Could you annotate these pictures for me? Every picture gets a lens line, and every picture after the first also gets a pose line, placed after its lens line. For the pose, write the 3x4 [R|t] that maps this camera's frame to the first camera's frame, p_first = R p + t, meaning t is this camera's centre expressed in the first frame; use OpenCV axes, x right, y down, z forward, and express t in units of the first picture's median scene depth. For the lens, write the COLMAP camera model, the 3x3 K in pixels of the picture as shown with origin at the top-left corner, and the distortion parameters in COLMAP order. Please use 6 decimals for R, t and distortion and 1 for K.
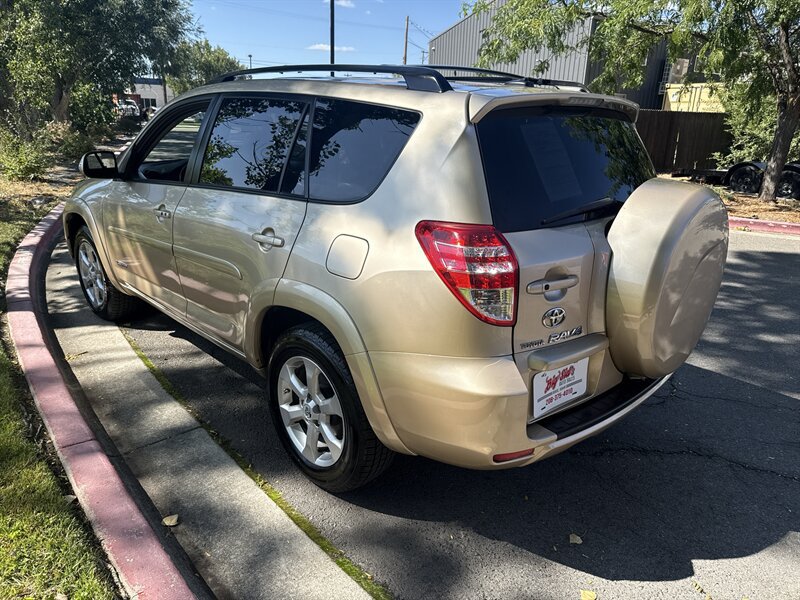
lens RADIAL K [[575.5, 0, 408.3], [0, 575.5, 294.4], [0, 0, 1]] dist [0.001507, -0.001896]
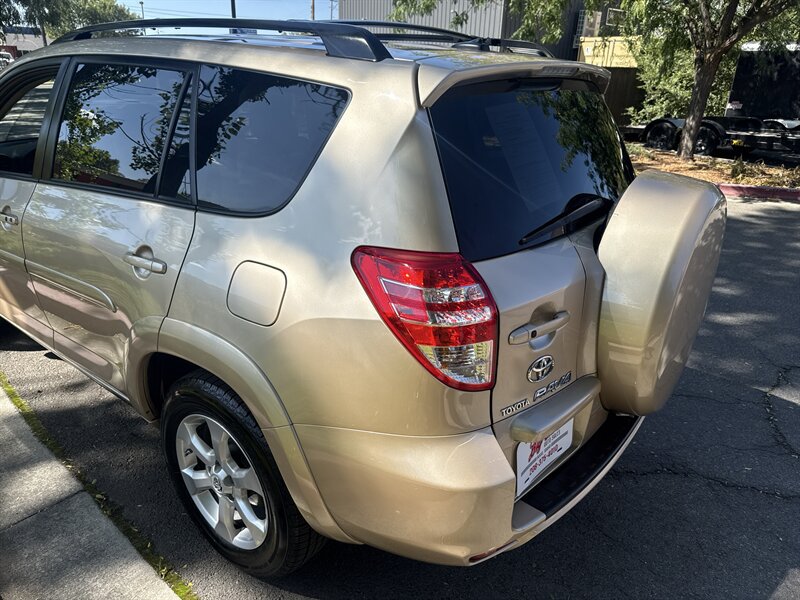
lens RADIAL K [[562.0, 0, 399.7], [0, 562.0, 288.5], [0, 0, 1]] dist [-0.005943, -0.002753]
pose [[0.990605, -0.052326, 0.126345, -0.014574], [0.042616, 0.996013, 0.078372, -0.105865], [-0.129942, -0.072252, 0.988886, 0.245297]]
